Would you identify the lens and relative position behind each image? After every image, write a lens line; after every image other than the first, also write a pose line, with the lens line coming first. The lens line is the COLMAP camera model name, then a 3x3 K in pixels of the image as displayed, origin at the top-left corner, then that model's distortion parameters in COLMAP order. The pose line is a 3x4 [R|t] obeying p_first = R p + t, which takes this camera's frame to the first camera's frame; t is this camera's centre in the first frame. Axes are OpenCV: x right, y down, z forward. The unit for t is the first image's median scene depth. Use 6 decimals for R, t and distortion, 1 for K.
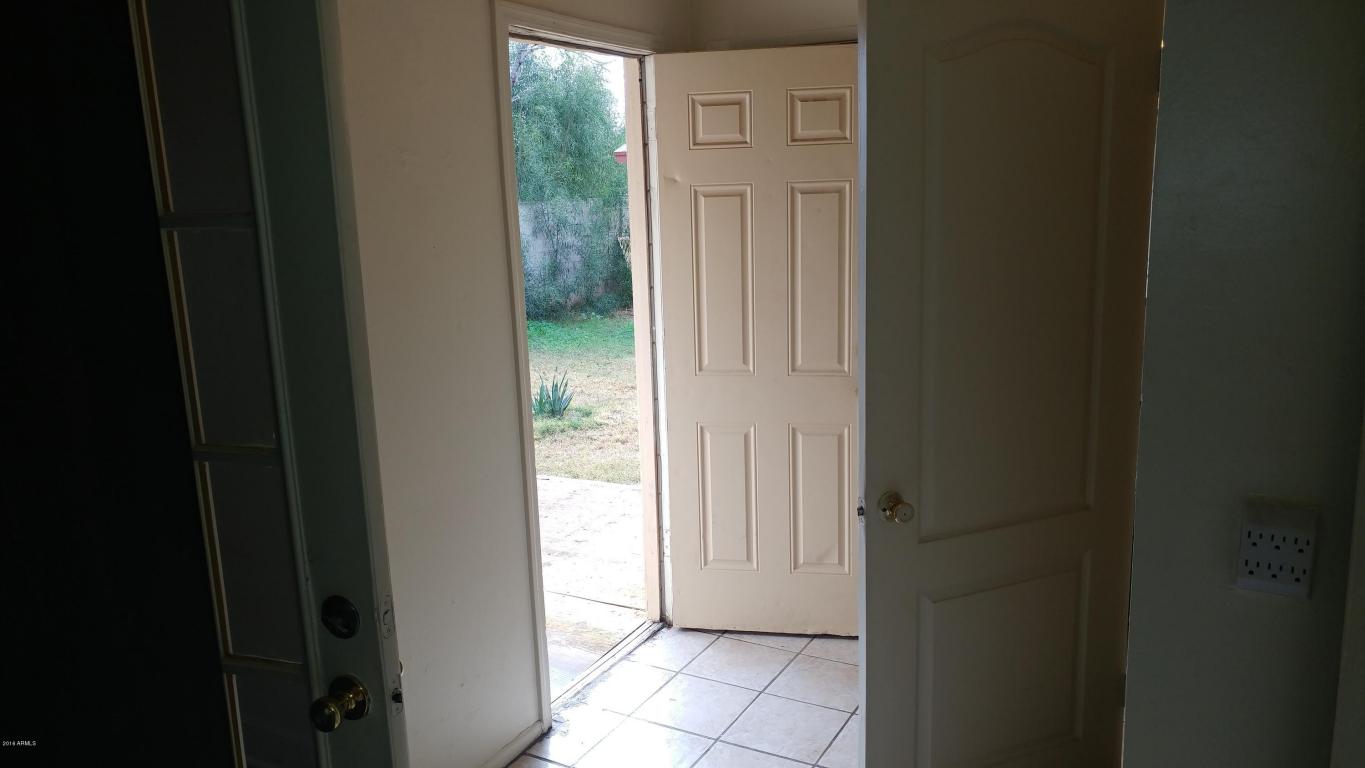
lens RADIAL K [[1052.3, 0, 686.7], [0, 1052.3, 397.3], [0, 0, 1]] dist [0.164444, -0.113753]
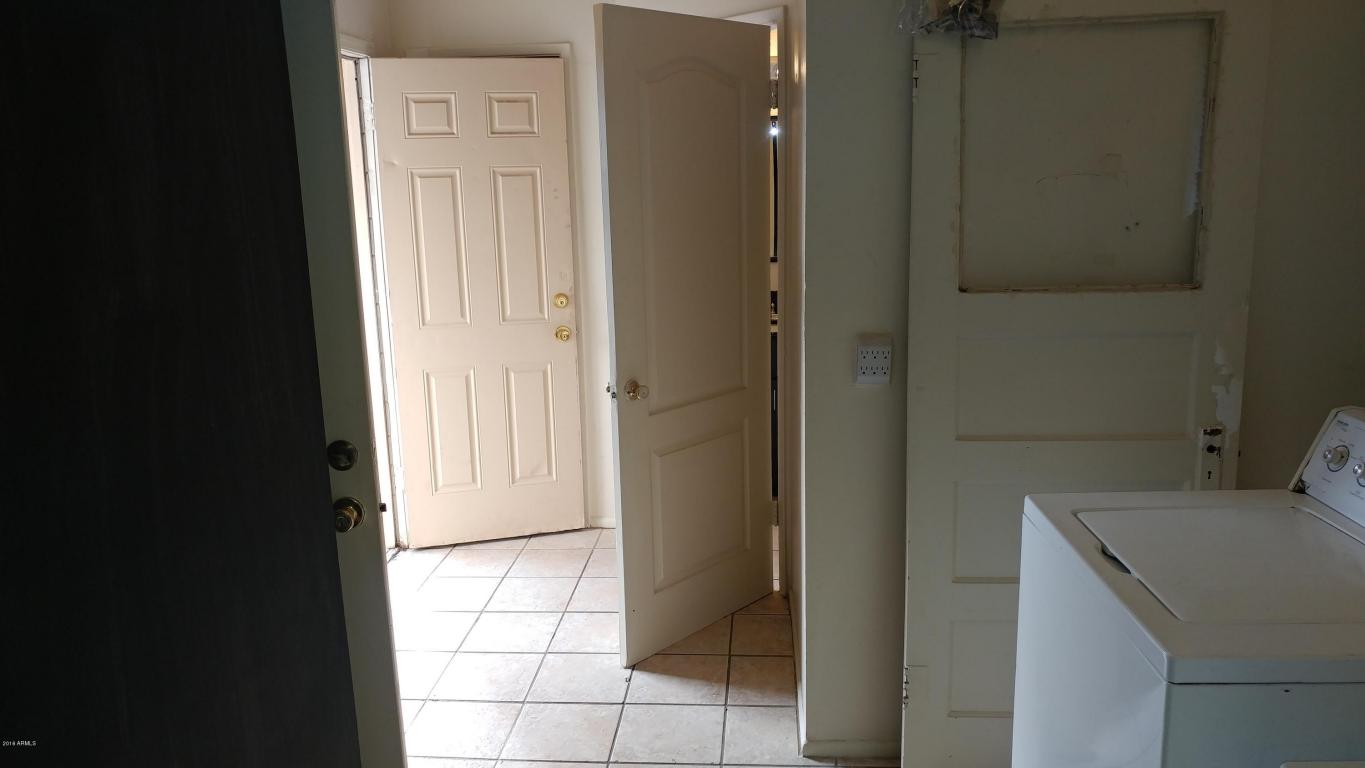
lens RADIAL K [[1052.3, 0, 686.7], [0, 1052.3, 397.3], [0, 0, 1]] dist [0.164444, -0.113753]
pose [[0.915944, -0.087473, 0.391658, -0.207955], [0.087050, 0.996025, 0.018874, 0.063607], [-0.391752, 0.016806, 0.919917, -0.237322]]
